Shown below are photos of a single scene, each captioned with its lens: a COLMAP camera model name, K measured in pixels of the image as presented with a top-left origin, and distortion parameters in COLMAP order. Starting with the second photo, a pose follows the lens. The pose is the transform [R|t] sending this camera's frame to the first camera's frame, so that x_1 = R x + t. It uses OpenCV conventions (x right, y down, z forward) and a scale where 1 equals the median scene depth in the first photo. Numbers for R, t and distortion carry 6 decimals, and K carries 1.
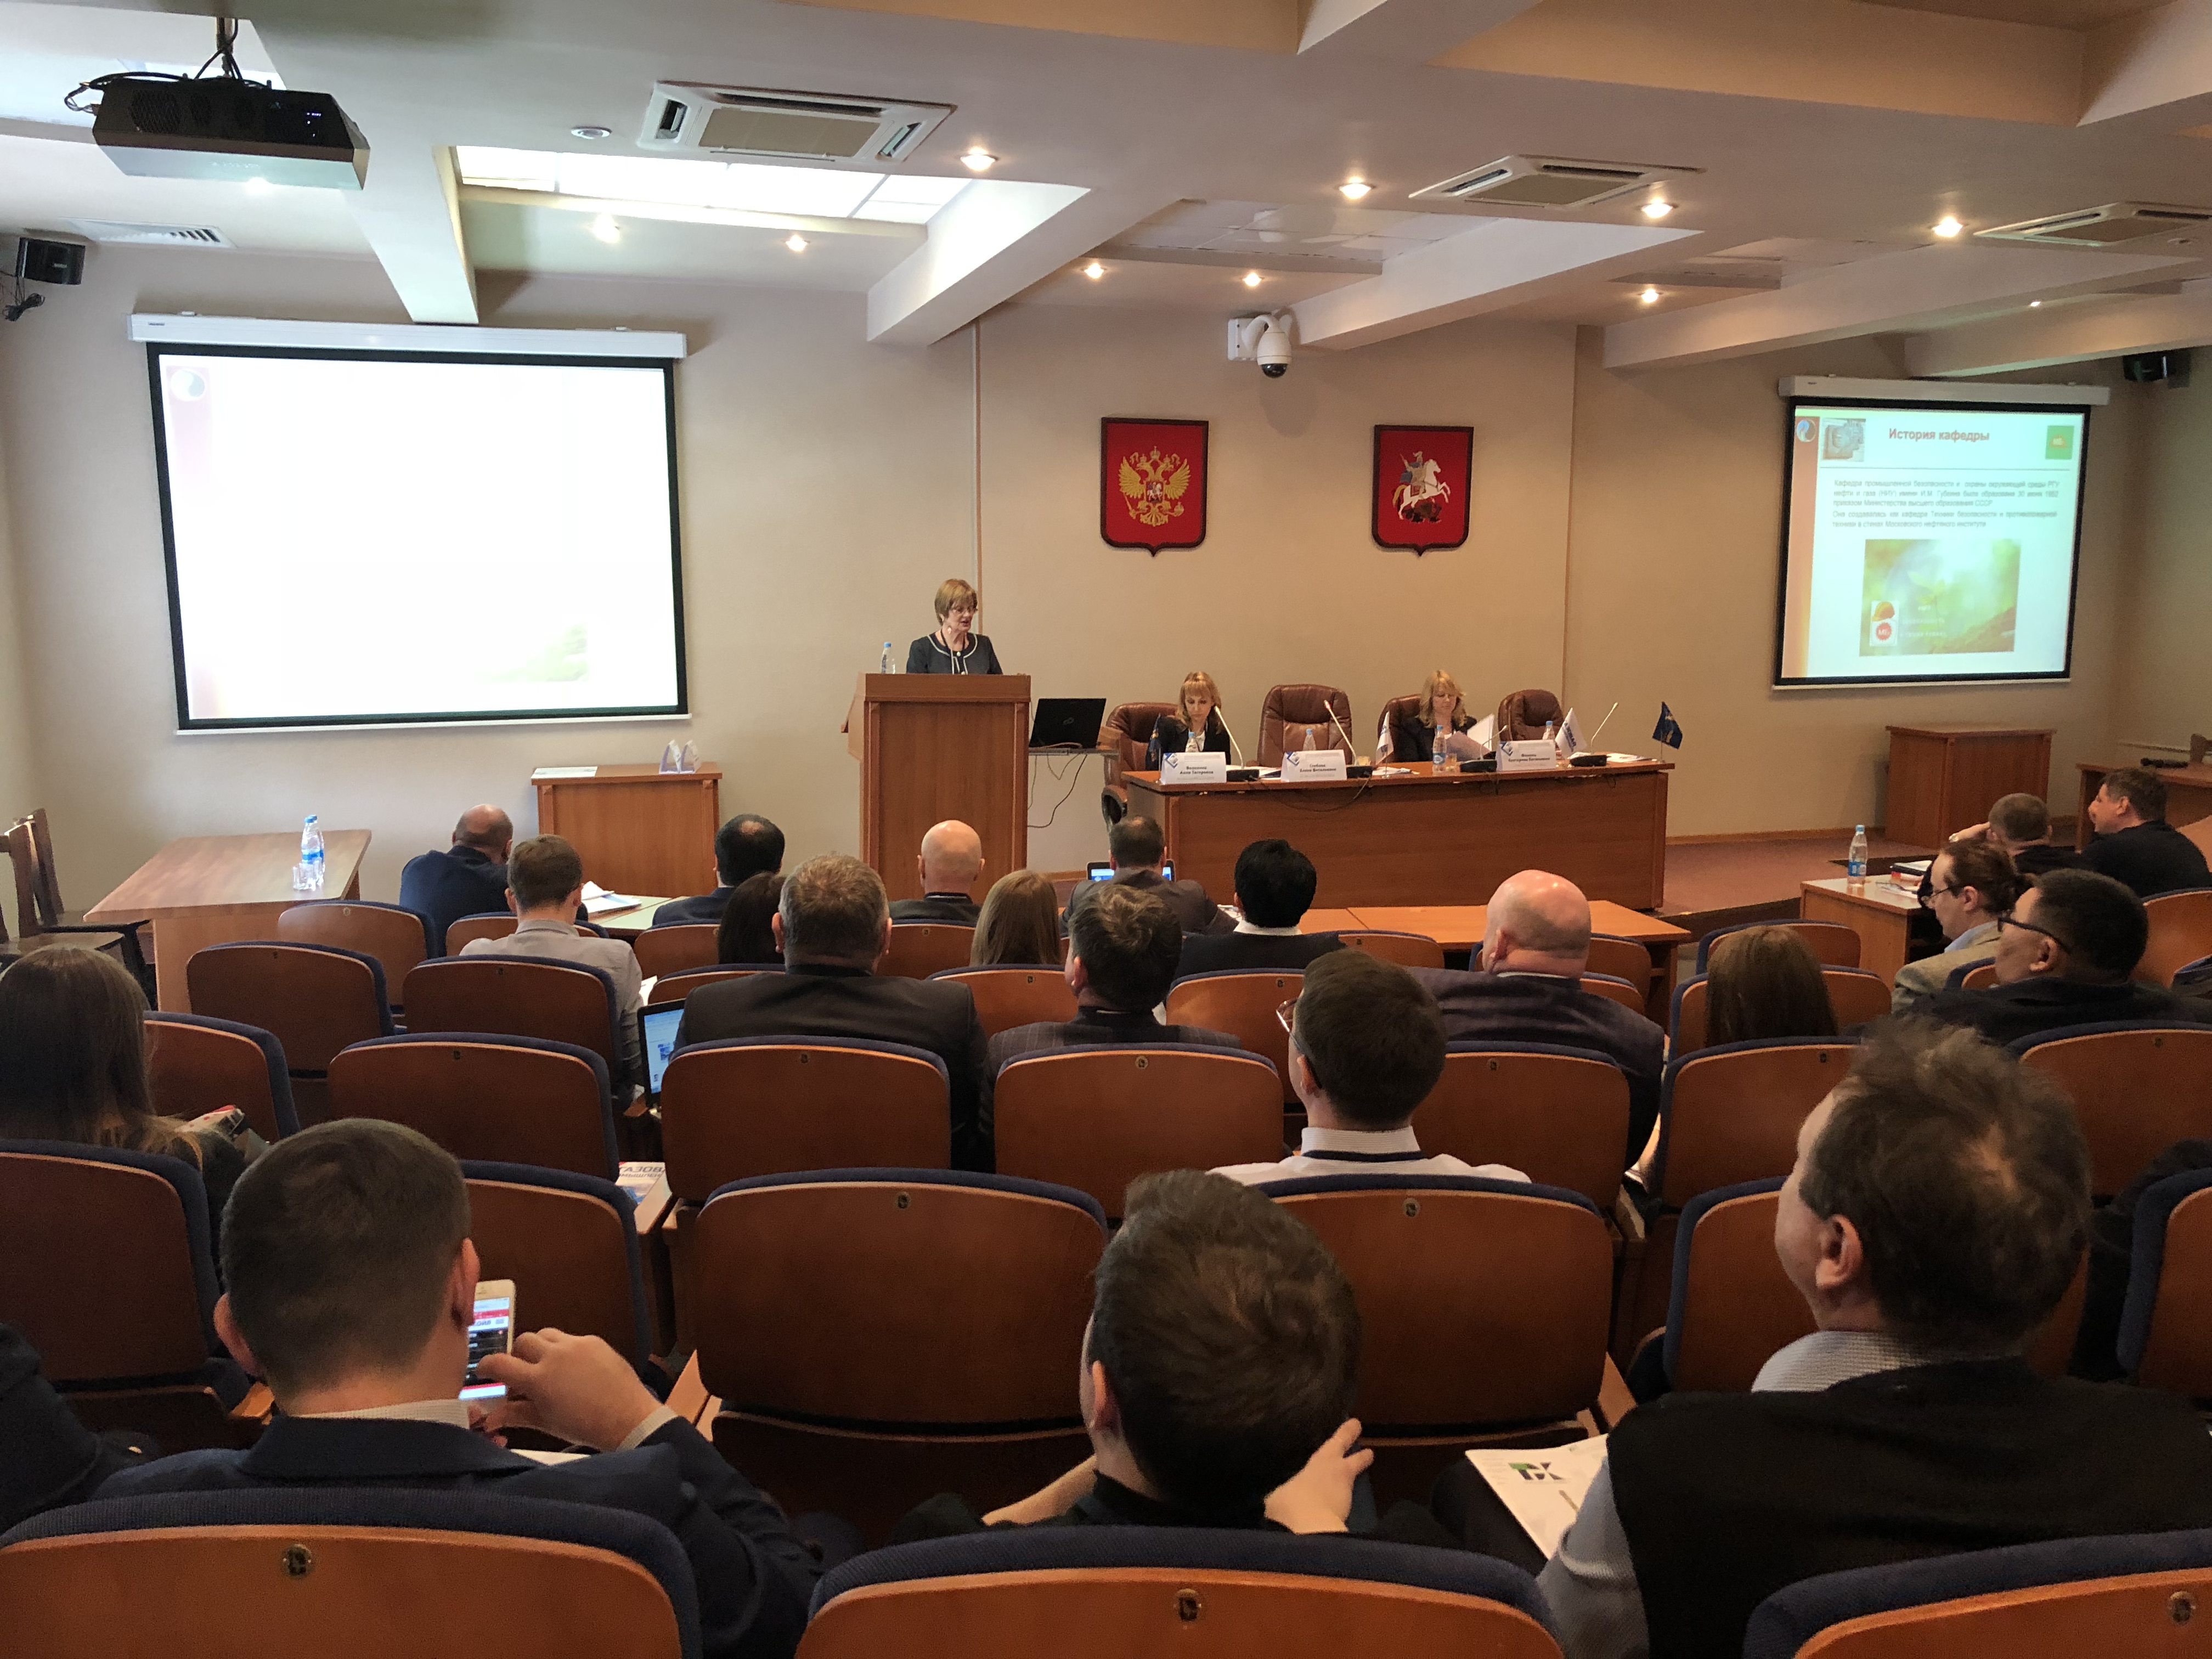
lens RADIAL K [[1764.1, 0, 1115.5], [0, 1764.1, 839.0], [0, 0, 1]] dist [0.075103, -0.136012]
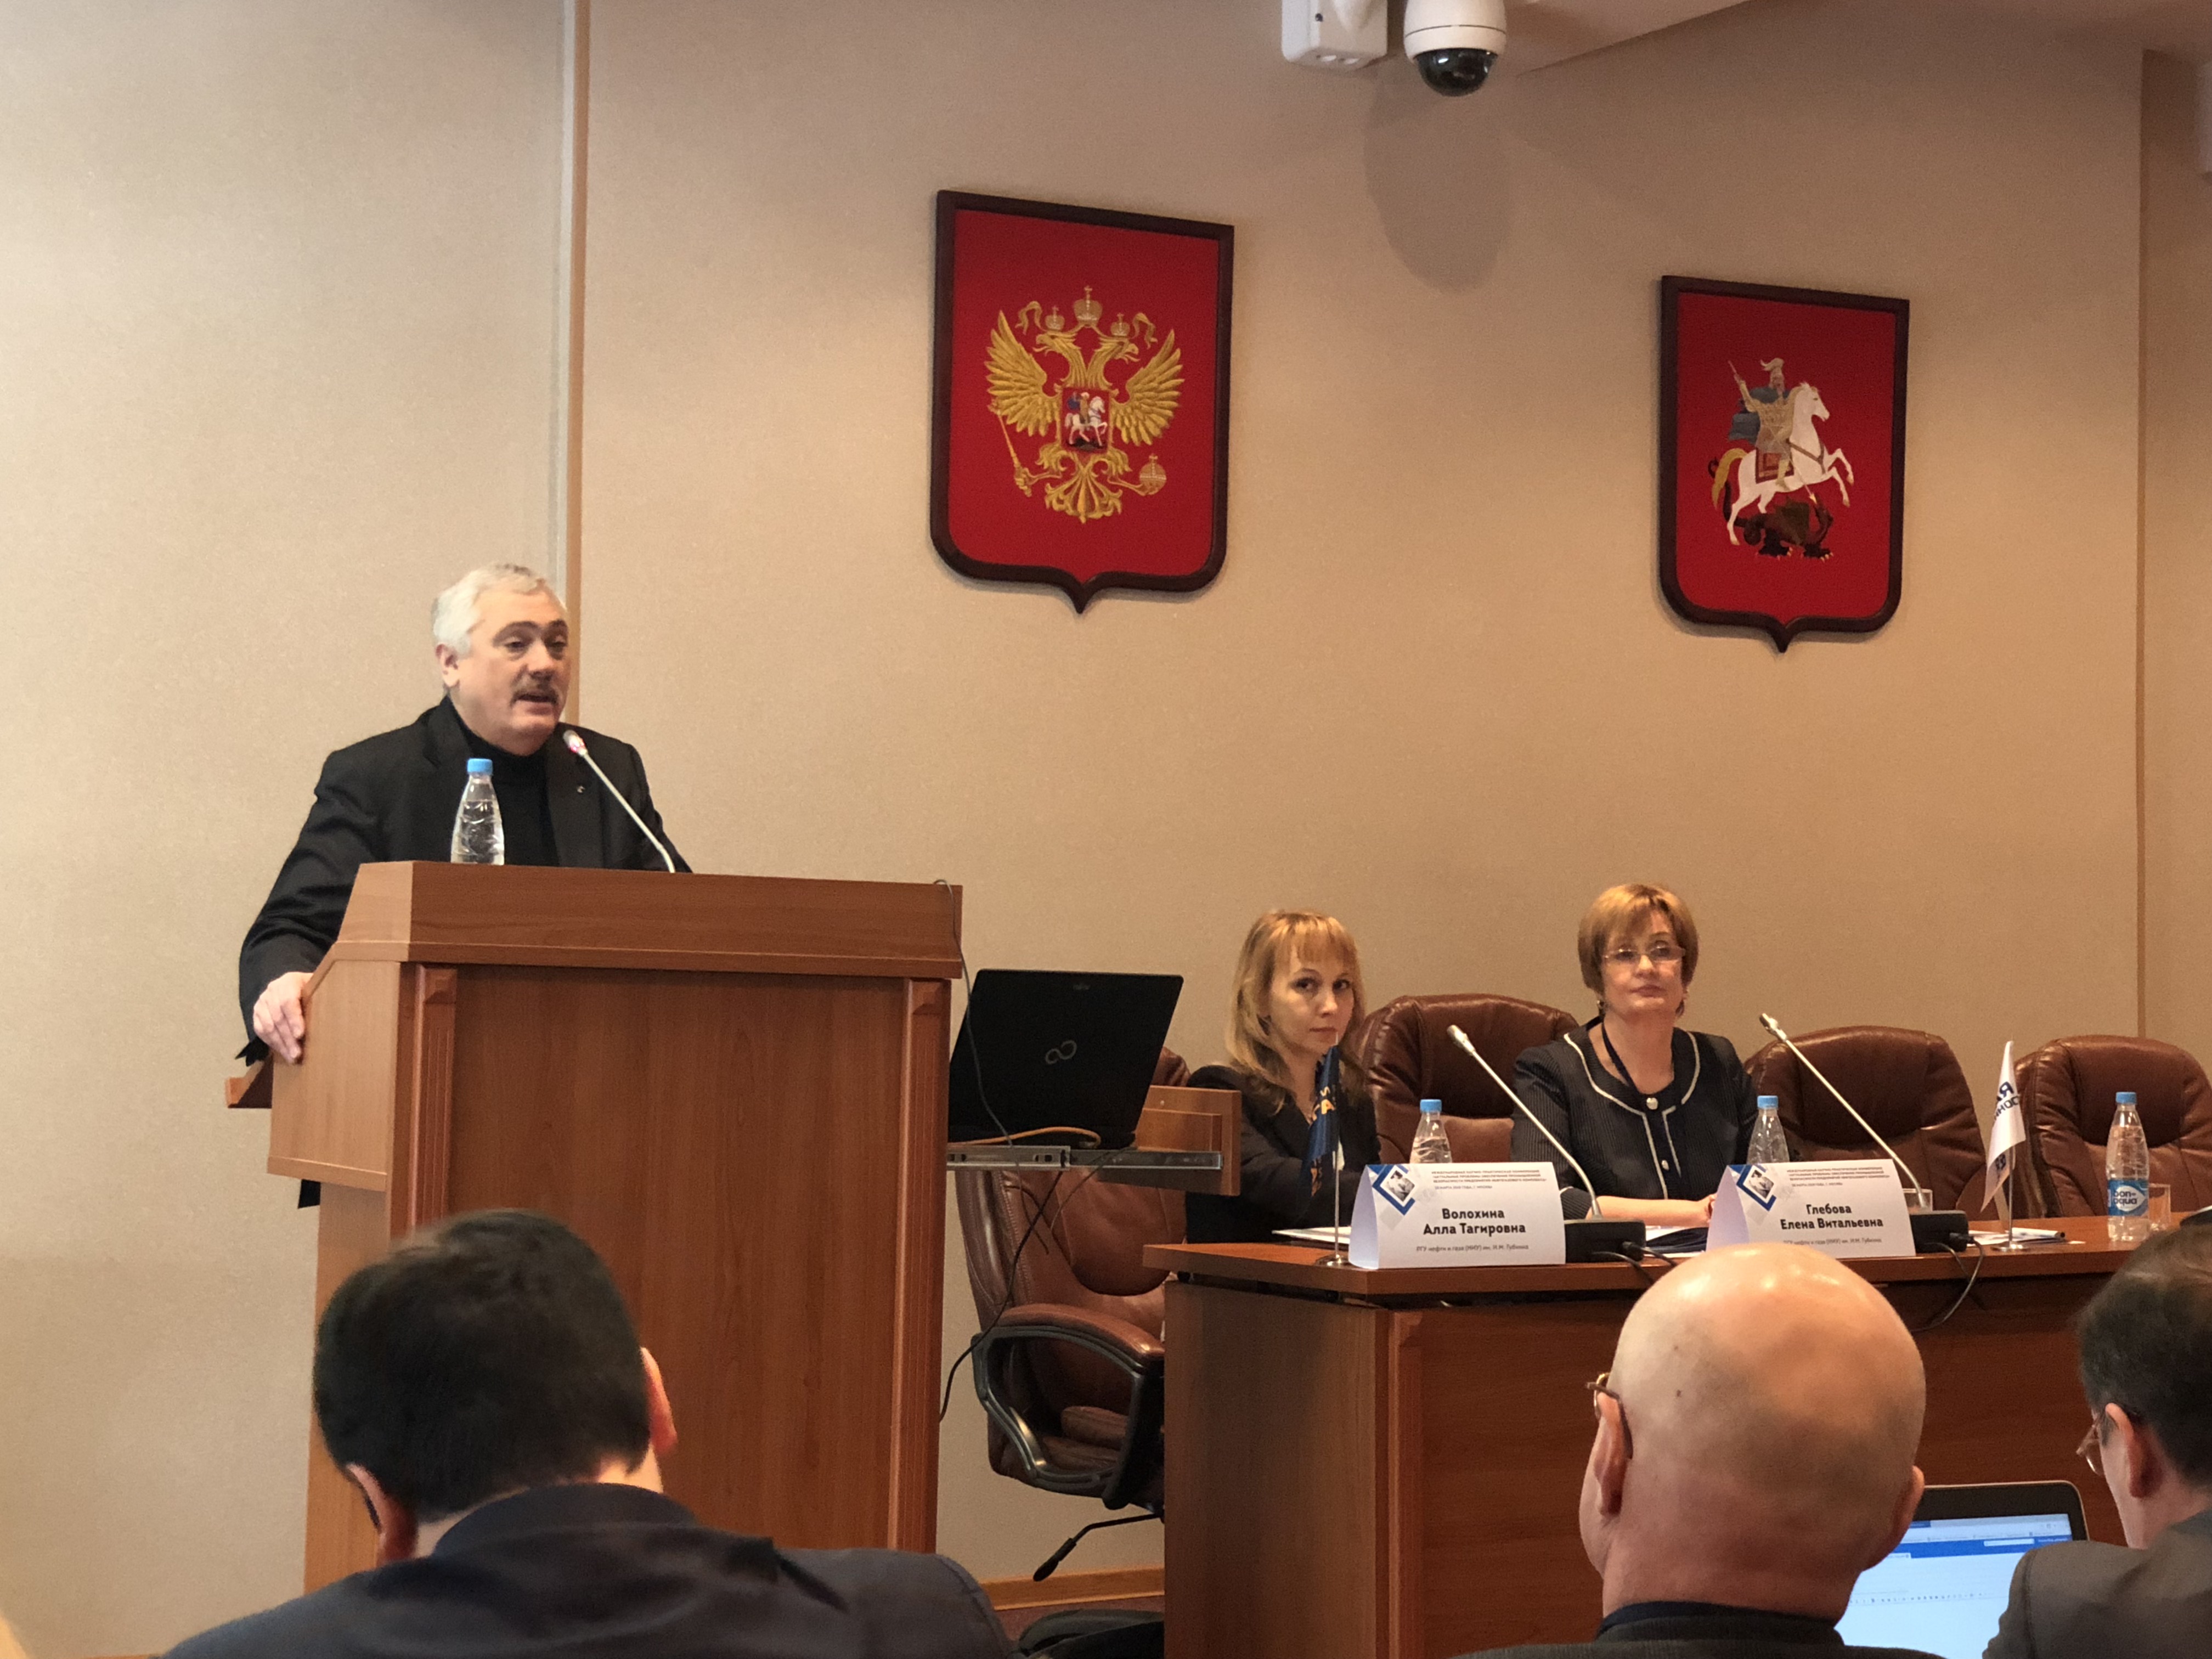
lens RADIAL K [[4037.5, 0, 1093.1], [0, 4037.5, 833.4], [0, 0, 1]] dist [-0.212828, 3.655891]
pose [[0.977942, 0.012825, 0.208483, -0.129492], [0.024603, 0.984093, -0.175942, 0.011491], [-0.207423, 0.177190, 0.962070, 0.285334]]
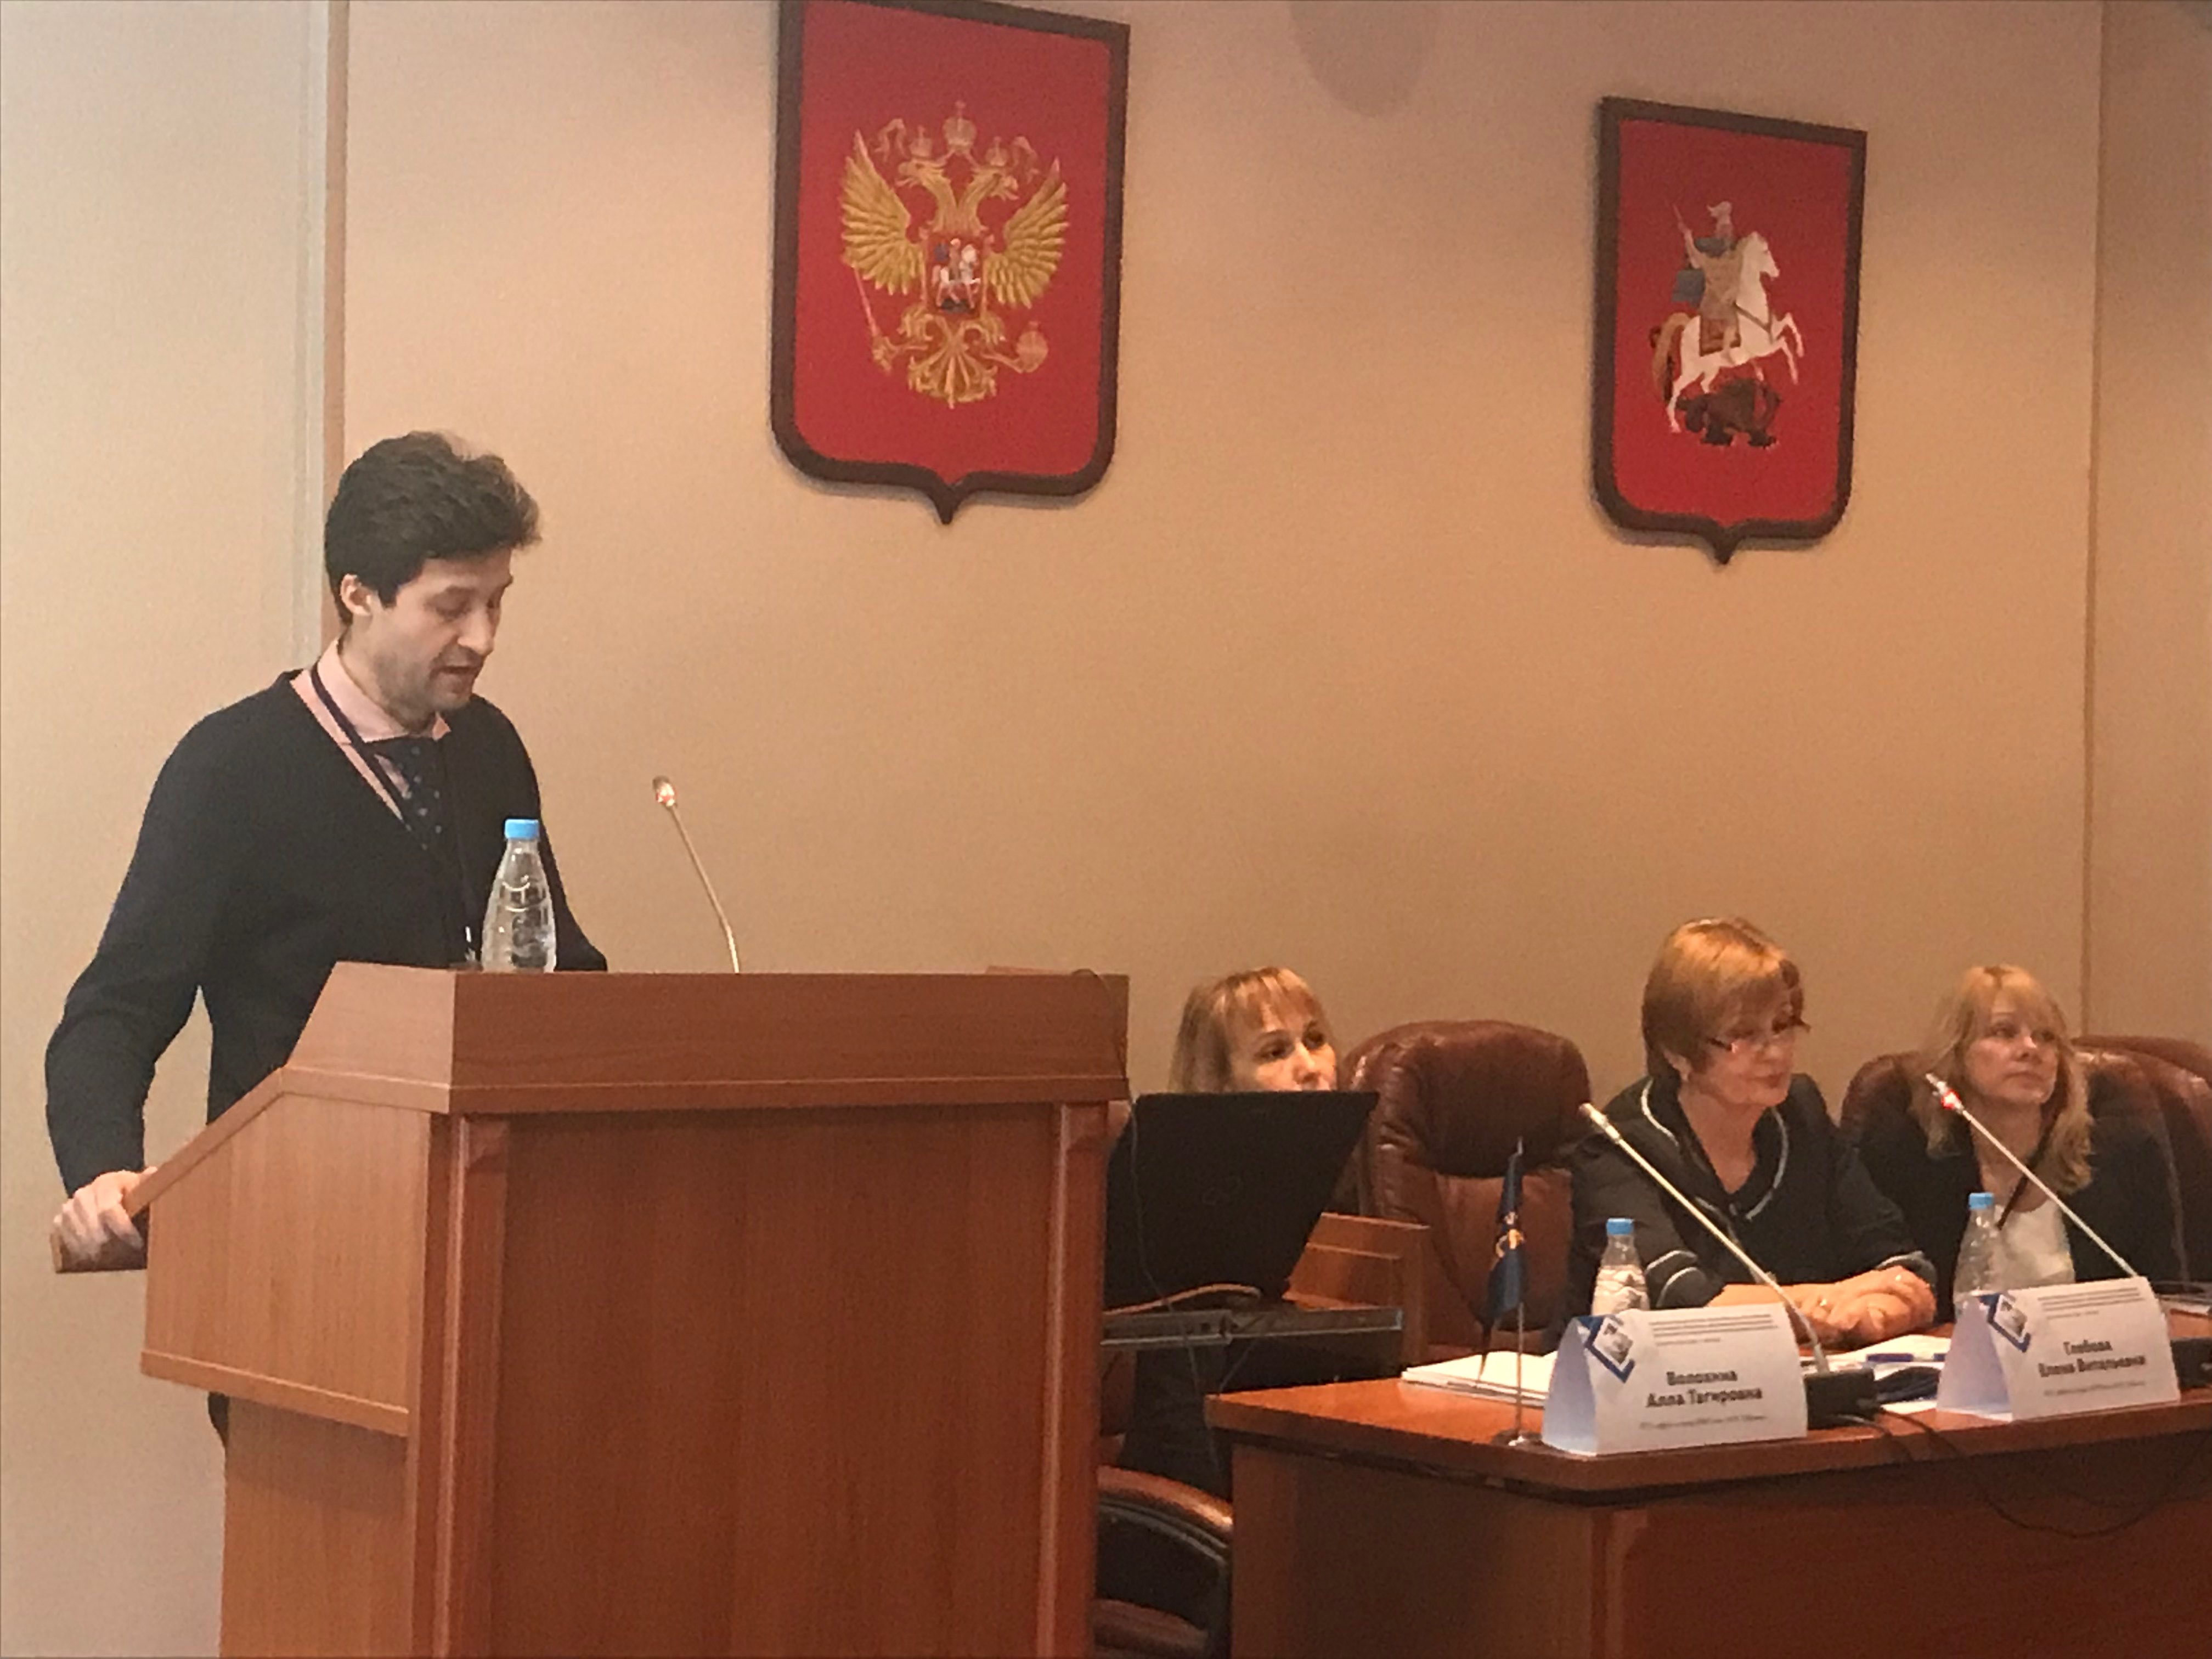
lens RADIAL K [[4508.4, 0, 1106.0], [0, 4508.4, 829.5], [0, 0, 1]] dist [0.201427, -0.815688]
pose [[0.925689, 0.005520, 0.378245, -0.201768], [0.044122, 0.991493, -0.122450, -0.034293], [-0.375703, 0.130040, 0.917571, 0.391685]]
